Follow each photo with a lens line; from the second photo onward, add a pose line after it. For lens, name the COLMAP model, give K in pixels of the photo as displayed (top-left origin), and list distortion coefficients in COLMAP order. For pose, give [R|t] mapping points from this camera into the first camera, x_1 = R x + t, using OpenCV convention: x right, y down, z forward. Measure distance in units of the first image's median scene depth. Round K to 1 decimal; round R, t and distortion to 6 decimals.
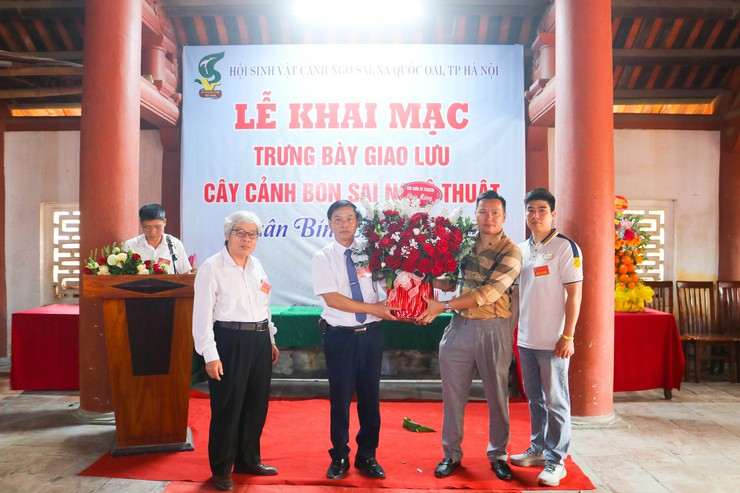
lens RADIAL K [[674.9, 0, 364.8], [0, 674.9, 247.6], [0, 0, 1]] dist [-0.123349, 0.113510]
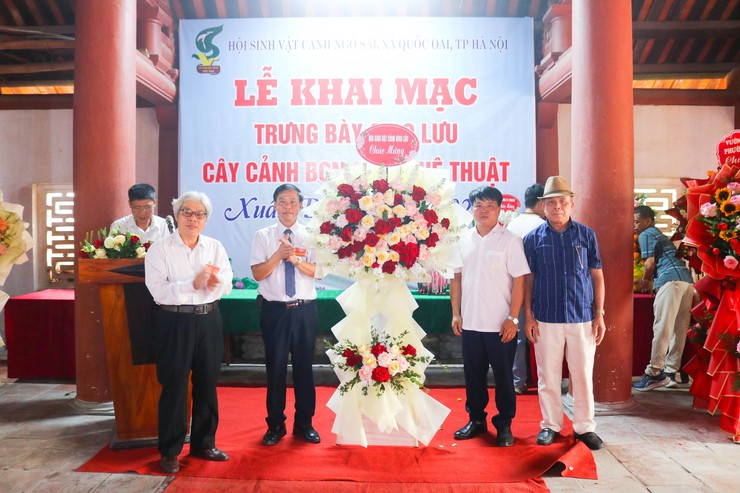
lens RADIAL K [[674.9, 0, 364.4], [0, 674.9, 242.8], [0, 0, 1]] dist [-0.123349, 0.113510]
pose [[0.999948, -0.005898, 0.008320, -0.016594], [0.005732, 0.999788, 0.019778, 0.001388], [-0.008435, -0.019729, 0.999770, 0.034602]]
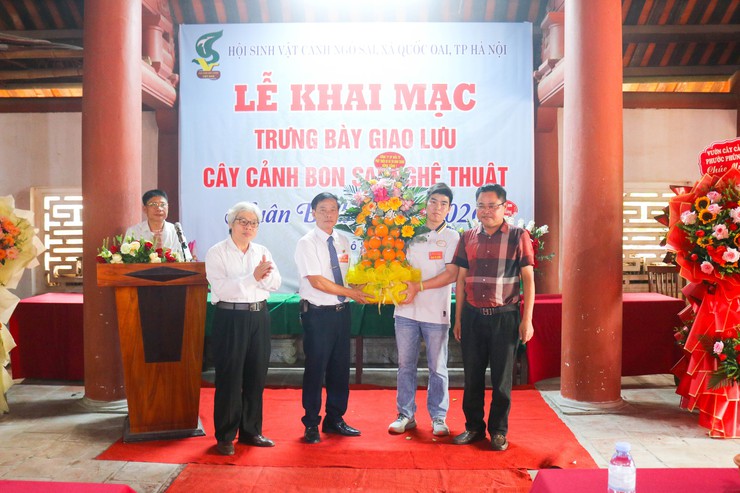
lens RADIAL K [[747.0, 0, 363.2], [0, 747.0, 246.2], [0, 0, 1]] dist [-0.078656, 0.000000]
pose [[0.999980, -0.004812, 0.004025, -0.013350], [0.004720, 0.999731, 0.022712, -0.005470], [-0.004133, -0.022692, 0.999734, -0.080097]]
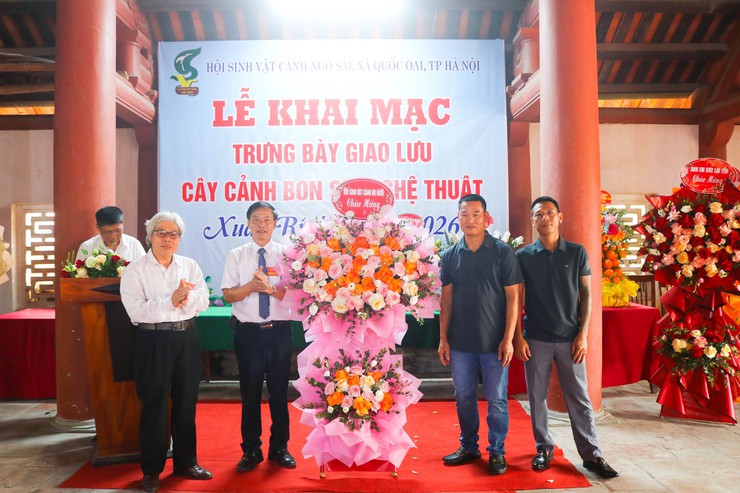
lens RADIAL K [[674.9, 0, 365.8], [0, 674.9, 245.6], [0, 0, 1]] dist [-0.123349, 0.113510]
pose [[0.999092, -0.013939, 0.040256, -0.012459], [0.013955, 0.999903, -0.000121, 0.000096], [-0.040250, 0.000683, 0.999189, 0.015177]]
